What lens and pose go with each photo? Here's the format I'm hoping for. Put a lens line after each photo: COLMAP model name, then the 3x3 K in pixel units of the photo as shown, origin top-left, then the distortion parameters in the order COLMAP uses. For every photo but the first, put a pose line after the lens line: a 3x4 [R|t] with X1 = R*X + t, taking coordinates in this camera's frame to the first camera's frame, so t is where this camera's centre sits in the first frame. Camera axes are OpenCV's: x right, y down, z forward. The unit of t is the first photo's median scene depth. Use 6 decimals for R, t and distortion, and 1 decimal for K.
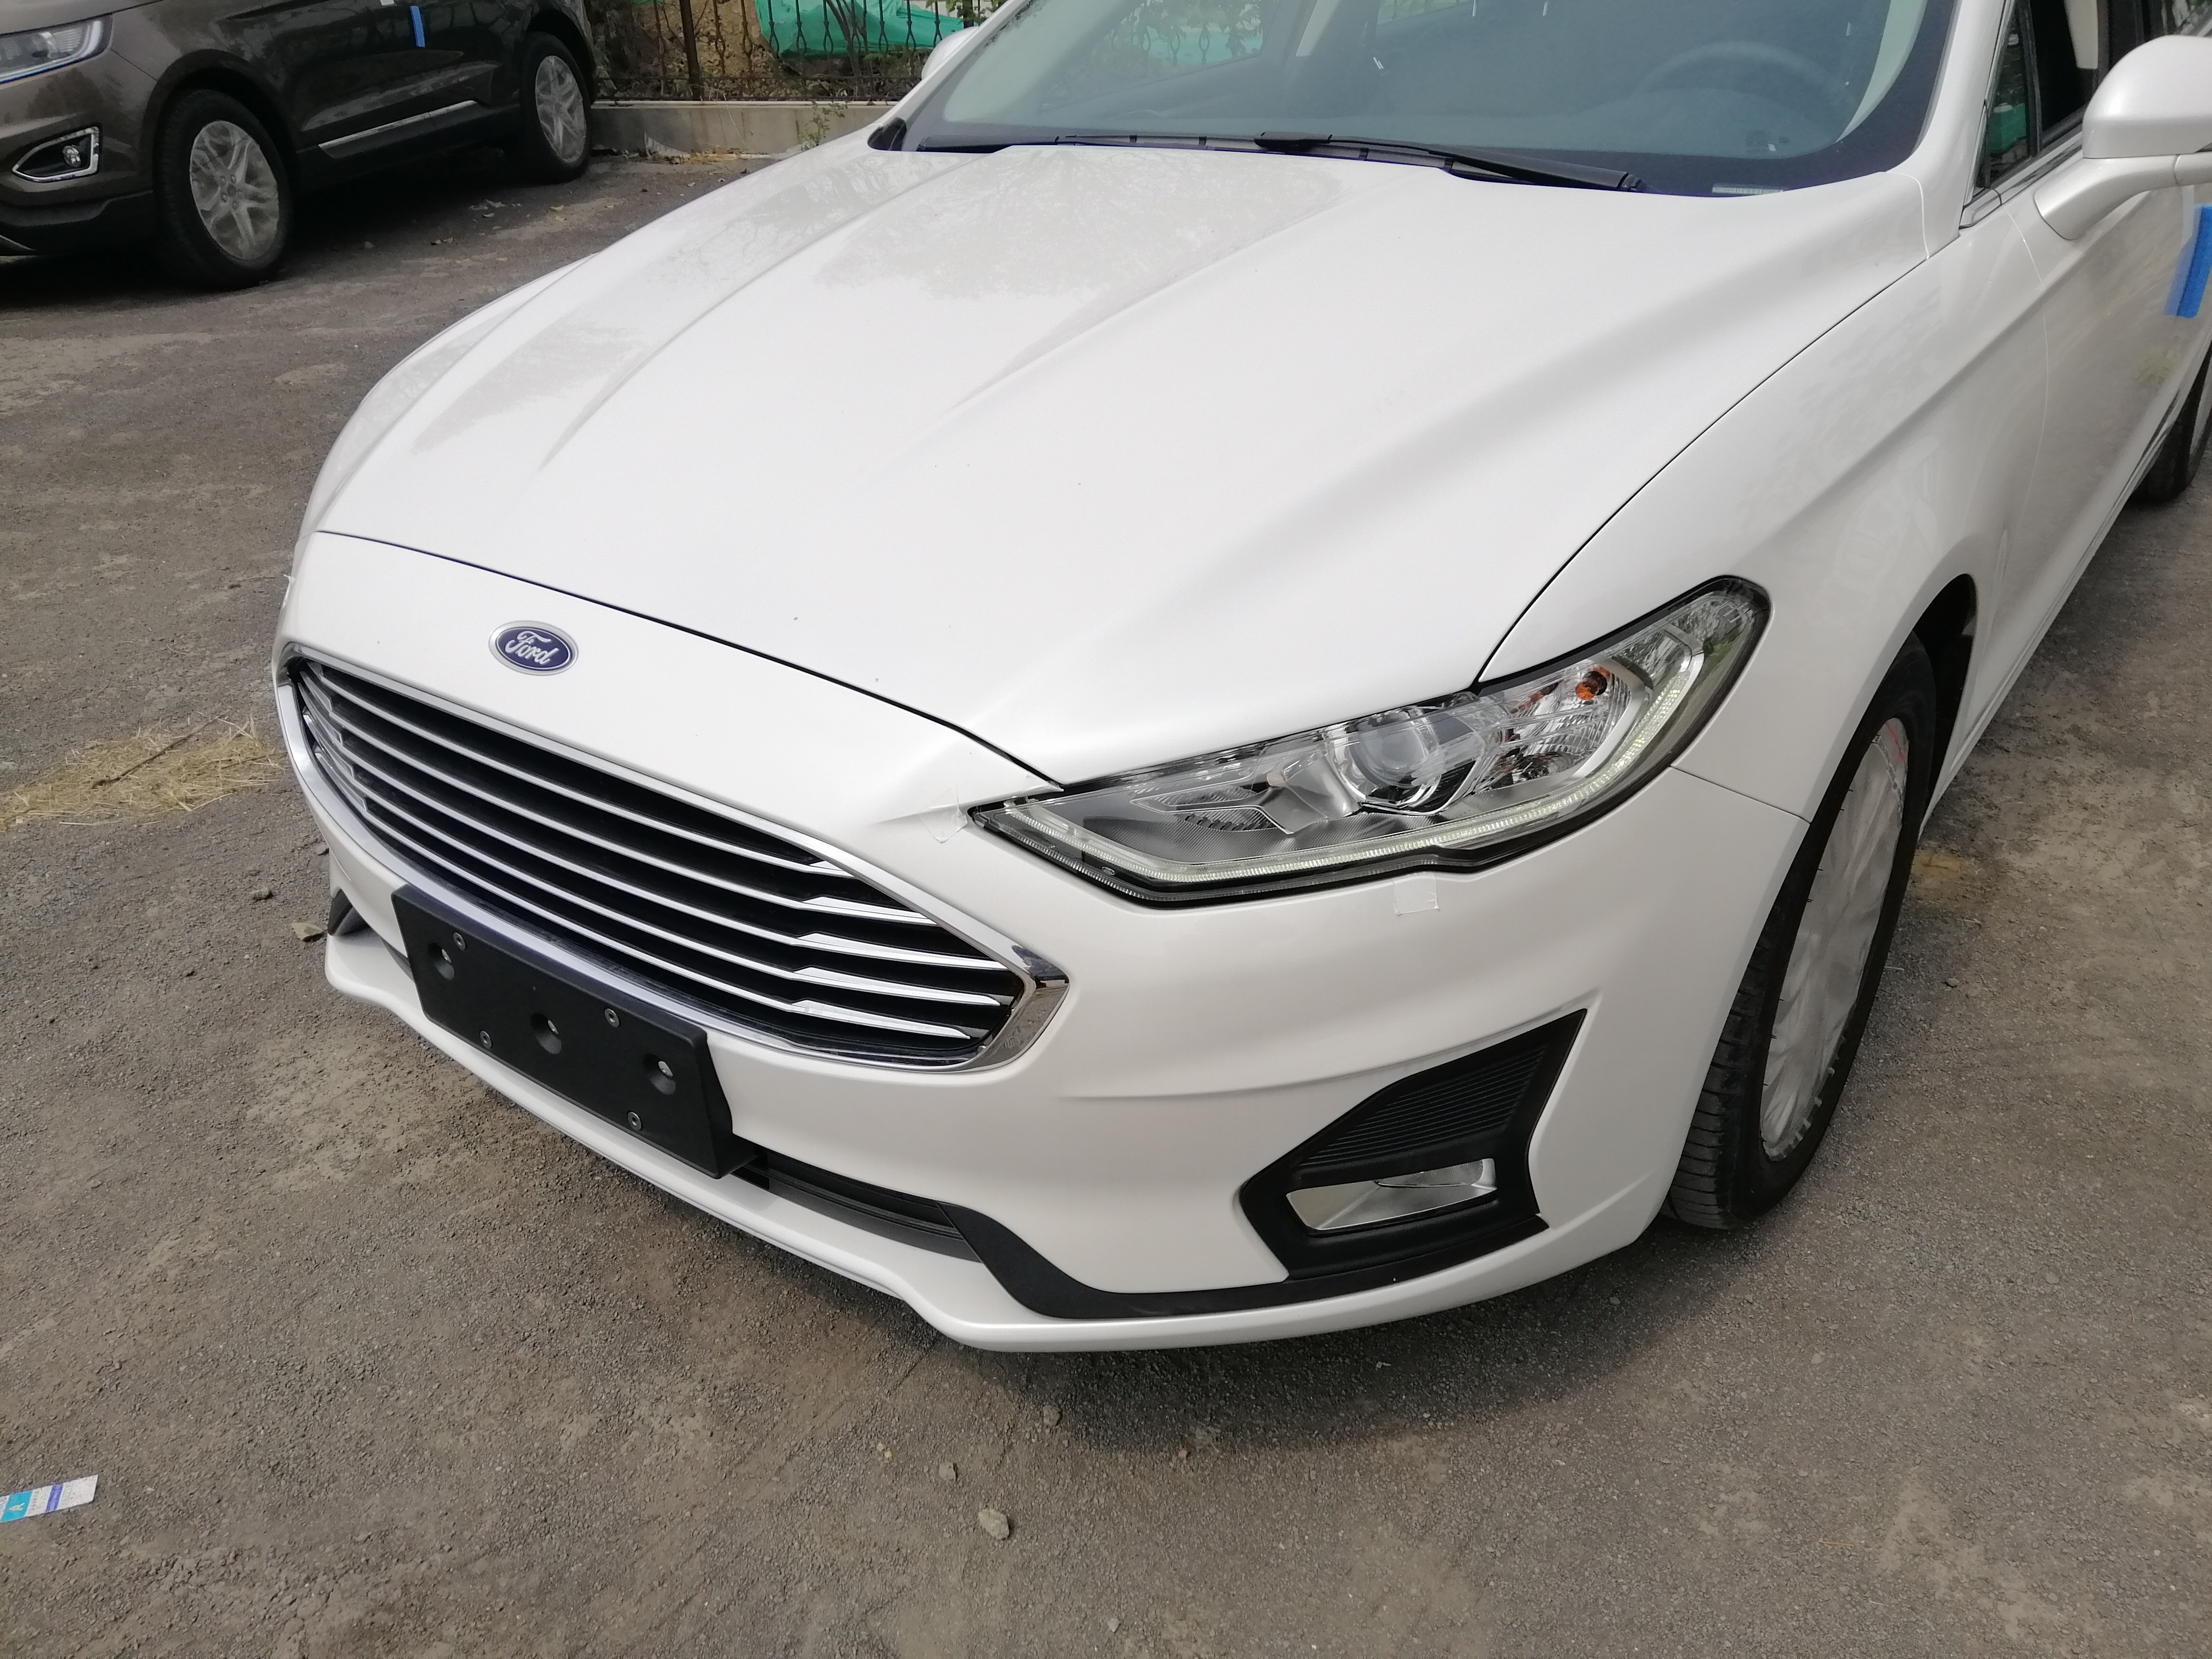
lens RADIAL K [[1657.6, 0, 1112.7], [0, 1657.6, 830.9], [0, 0, 1]] dist [0.041450, -0.042267]
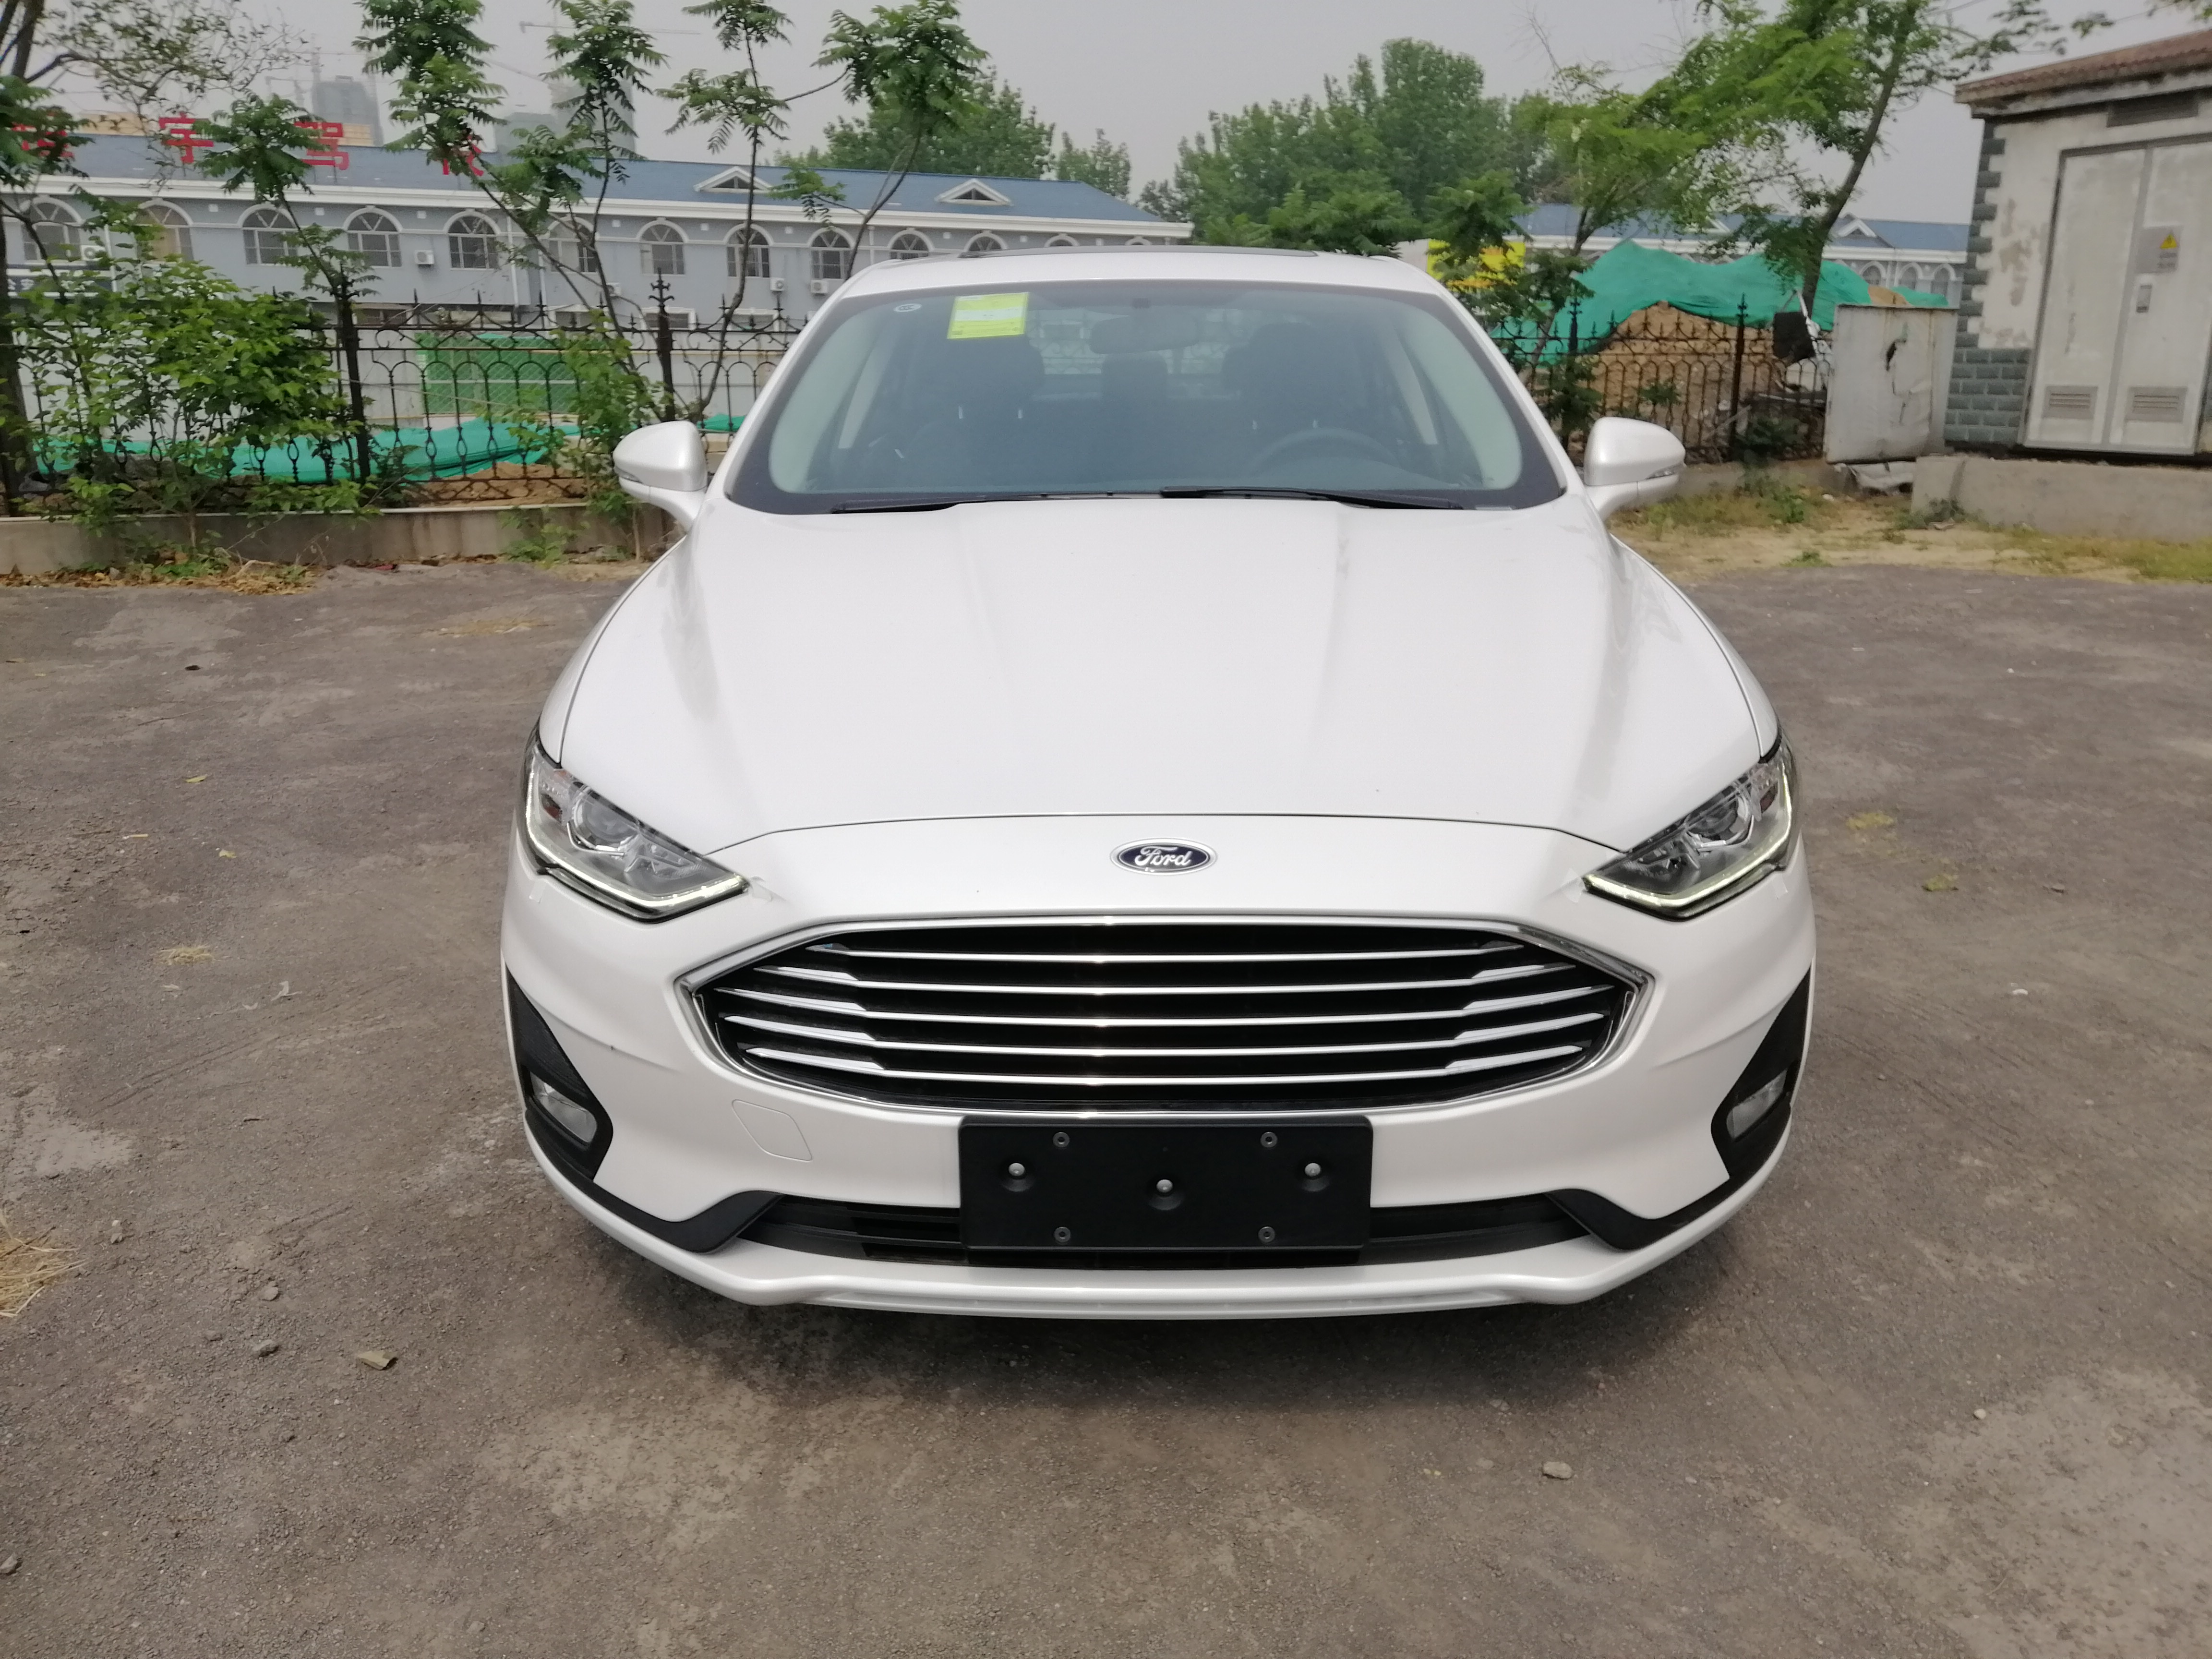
lens RADIAL K [[1657.6, 0, 1111.3], [0, 1657.6, 823.1], [0, 0, 1]] dist [0.041450, -0.042267]
pose [[0.802999, -0.140385, 0.579210, -0.999610], [0.266844, 0.953693, -0.138796, 0.025452], [-0.532903, 0.266012, 0.803276, 0.014797]]
